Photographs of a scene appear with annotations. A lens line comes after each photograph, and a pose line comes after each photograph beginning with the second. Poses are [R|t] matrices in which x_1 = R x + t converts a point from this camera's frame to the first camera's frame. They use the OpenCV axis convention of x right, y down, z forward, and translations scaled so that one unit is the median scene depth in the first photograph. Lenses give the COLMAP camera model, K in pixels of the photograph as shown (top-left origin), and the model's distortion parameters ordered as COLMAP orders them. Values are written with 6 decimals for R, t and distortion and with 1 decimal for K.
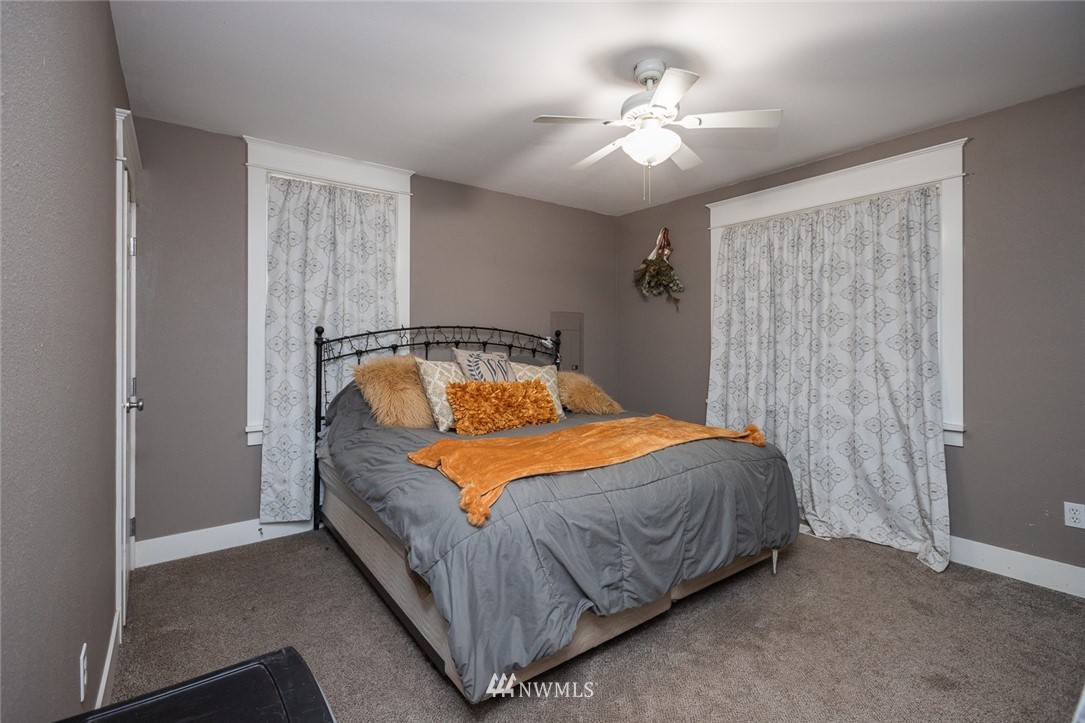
lens RADIAL K [[491.7, 0, 533.3], [0, 491.7, 339.9], [0, 0, 1]] dist [-0.003576, 0.002725]
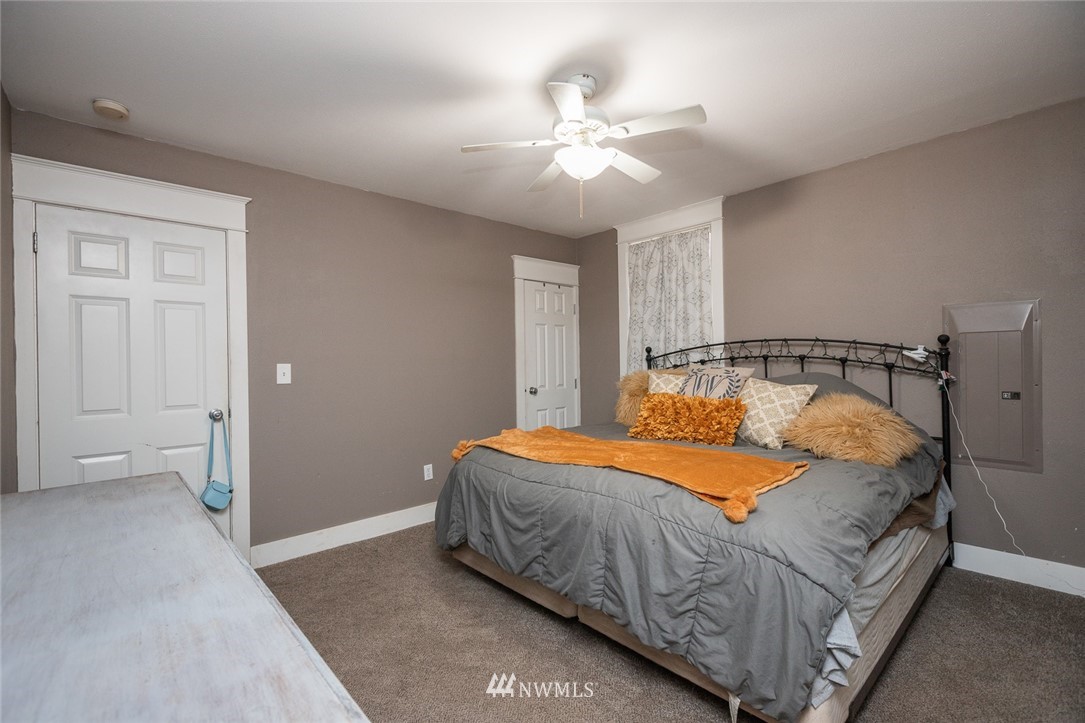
lens RADIAL K [[491.7, 0, 547.2], [0, 491.7, 358.7], [0, 0, 1]] dist [-0.003576, 0.002725]
pose [[0.110061, -0.005806, -0.993908, 0.749992], [0.023366, 0.999722, -0.003252, 0.002287], [0.993650, -0.022866, 0.110166, 0.491645]]
